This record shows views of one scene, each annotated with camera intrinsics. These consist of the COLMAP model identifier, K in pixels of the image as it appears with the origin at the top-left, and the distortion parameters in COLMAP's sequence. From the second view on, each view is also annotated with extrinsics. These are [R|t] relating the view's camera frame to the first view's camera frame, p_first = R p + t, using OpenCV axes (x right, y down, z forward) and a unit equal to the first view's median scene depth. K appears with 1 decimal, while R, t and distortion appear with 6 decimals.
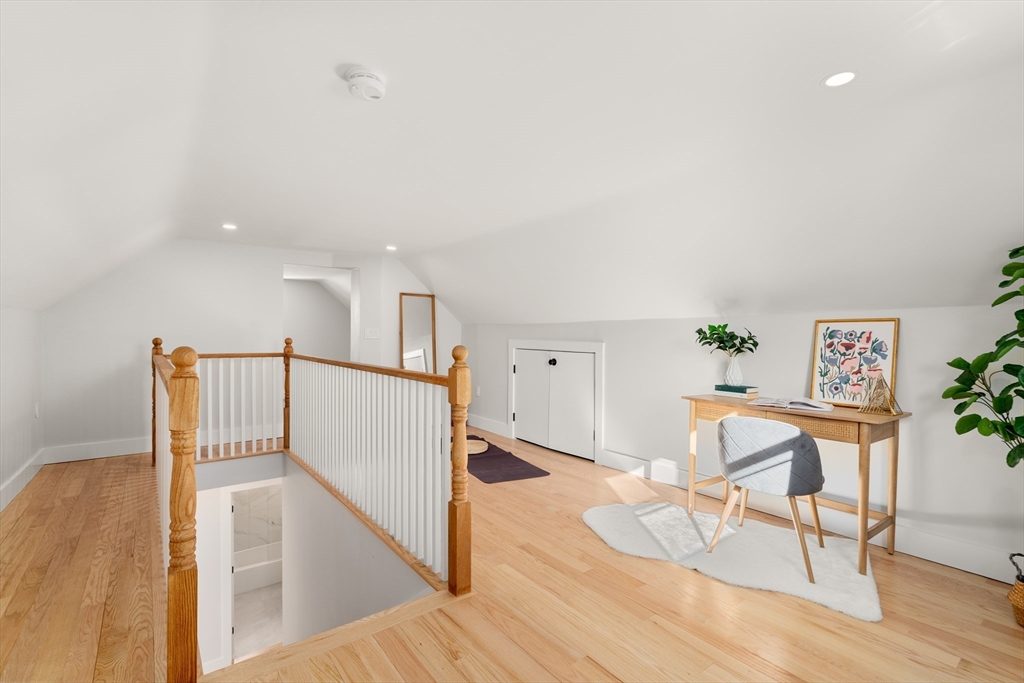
lens RADIAL K [[471.6, 0, 512.2], [0, 471.6, 340.0], [0, 0, 1]] dist [-0.011082, -0.000937]
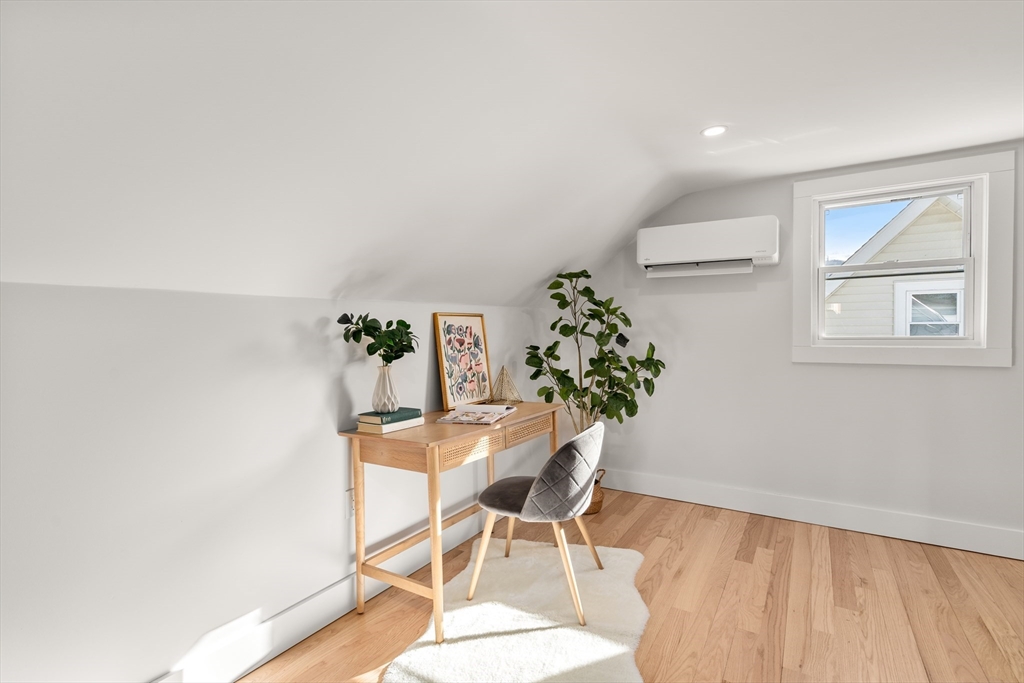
lens RADIAL K [[471.6, 0, 513.6], [0, 471.6, 342.0], [0, 0, 1]] dist [-0.011082, -0.000937]
pose [[-0.356132, -0.013959, 0.934331, -0.200686], [0.023593, 0.999435, 0.023924, -0.006696], [-0.934138, 0.030564, -0.355602, 1.249169]]
